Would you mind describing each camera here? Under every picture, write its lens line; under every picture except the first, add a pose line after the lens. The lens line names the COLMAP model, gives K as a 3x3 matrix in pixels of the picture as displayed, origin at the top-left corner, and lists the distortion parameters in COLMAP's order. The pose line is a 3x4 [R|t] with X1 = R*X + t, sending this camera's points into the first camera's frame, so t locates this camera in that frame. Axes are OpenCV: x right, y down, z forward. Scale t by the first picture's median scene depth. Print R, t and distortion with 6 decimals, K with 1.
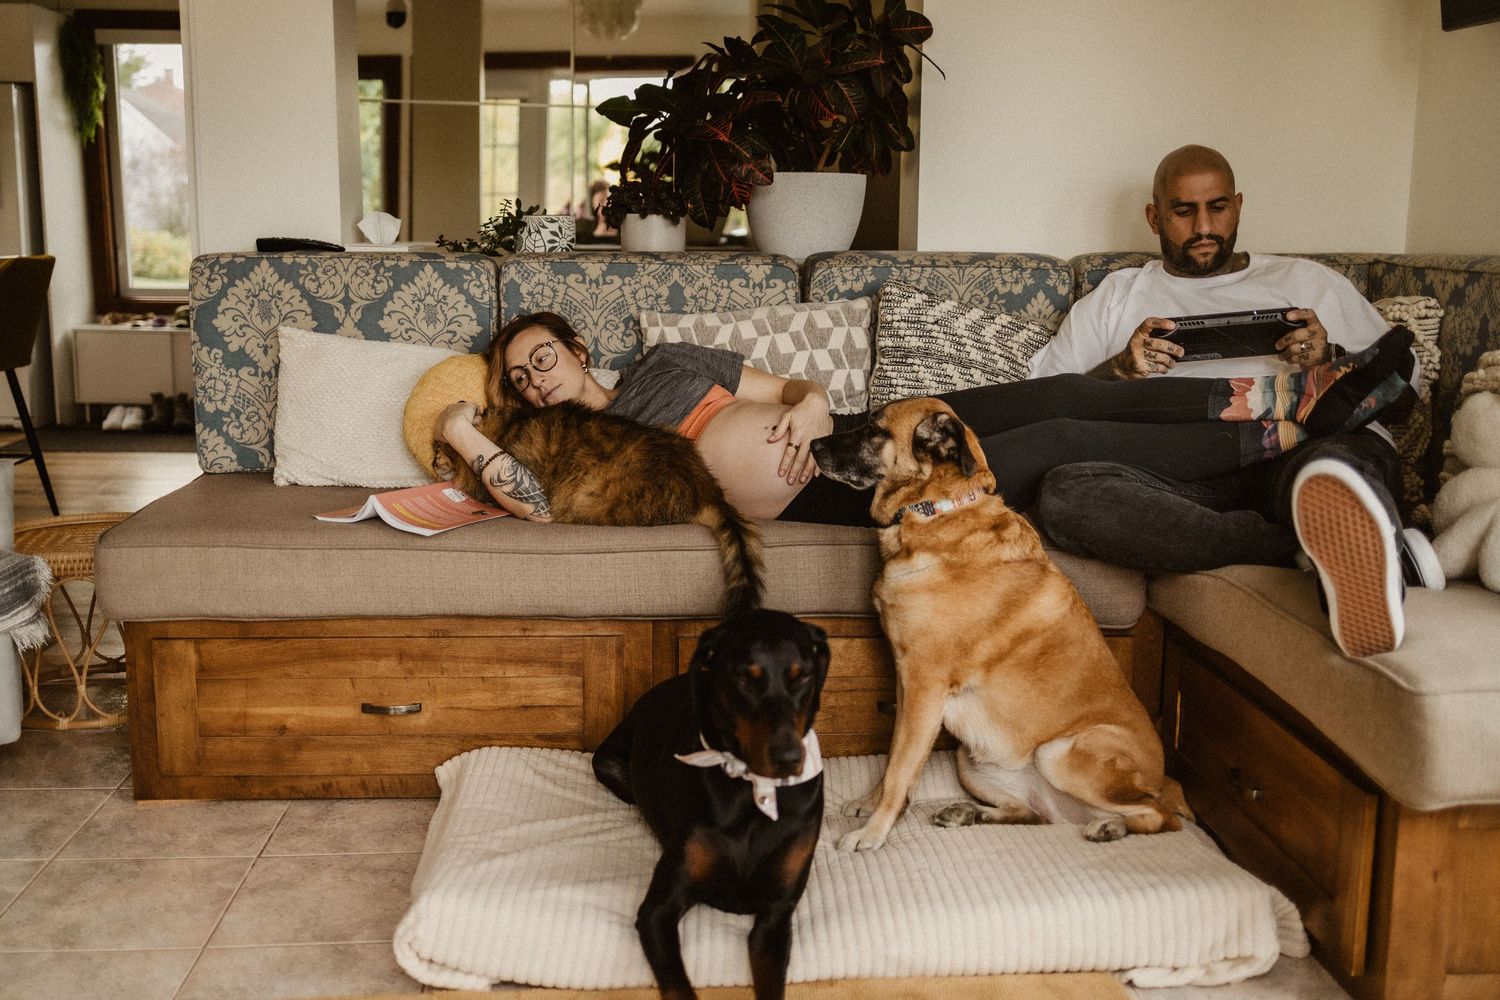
lens RADIAL K [[1568.1, 0, 723.0], [0, 1568.1, 499.2], [0, 0, 1]] dist [-0.010879, -0.008792]
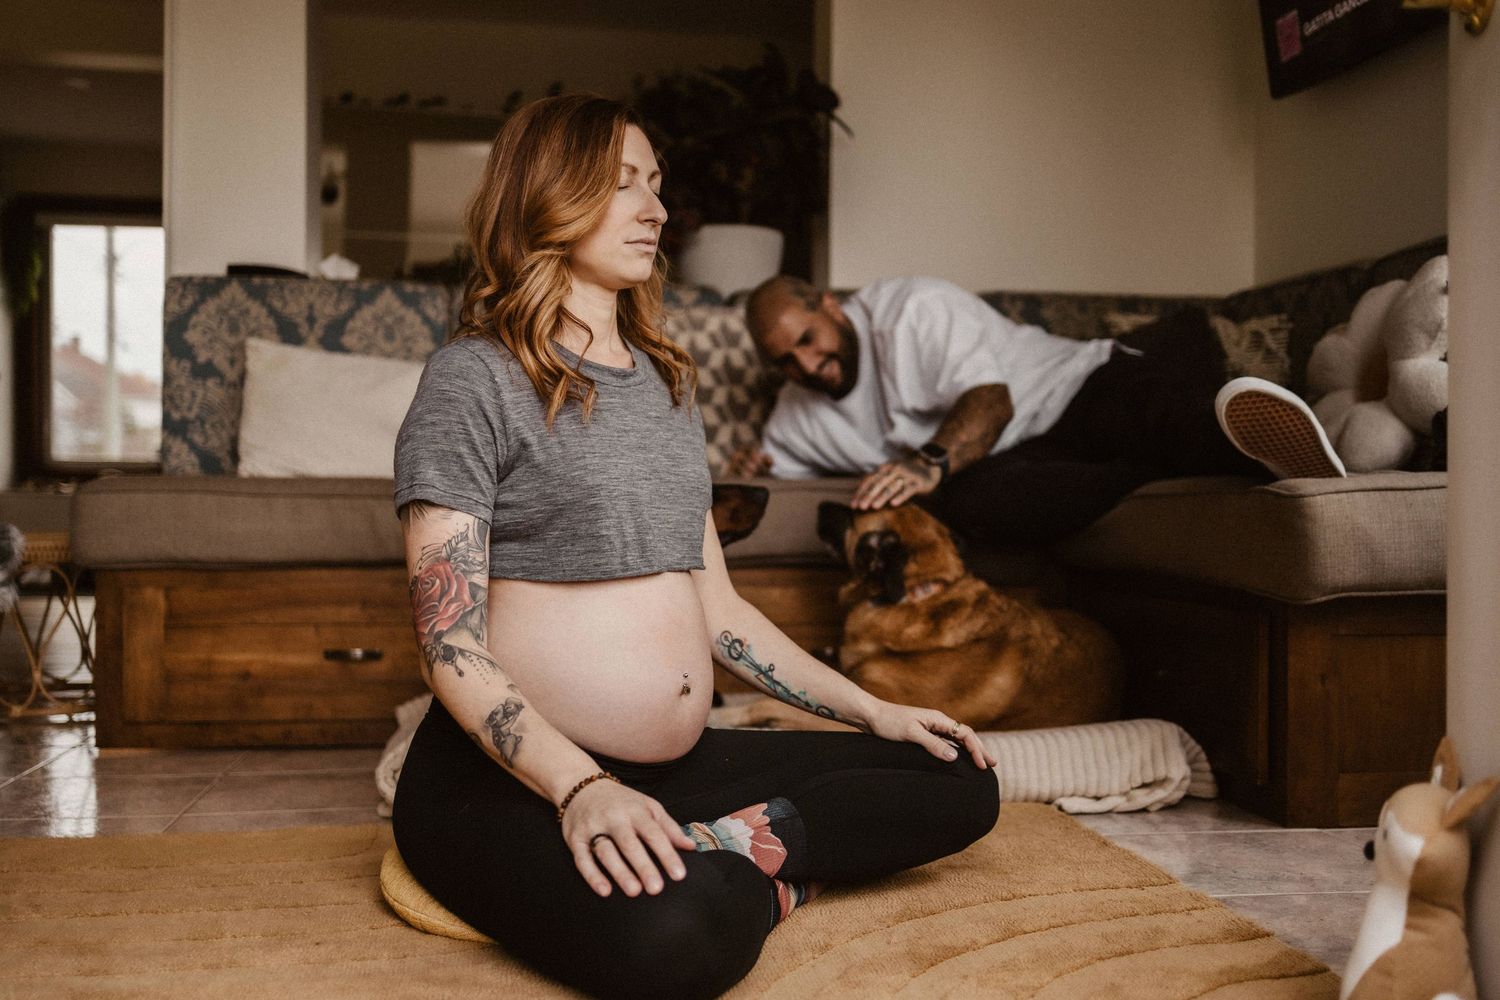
lens RADIAL K [[1515.9, 0, 750.0], [0, 1515.9, 500.0], [0, 0, 1]] dist [-0.020981, 0.003916]
pose [[0.996244, -0.000015, 0.086591, -0.028967], [0.013491, 0.987816, -0.155040, 0.163133], [-0.085534, 0.155625, 0.984106, -0.032719]]
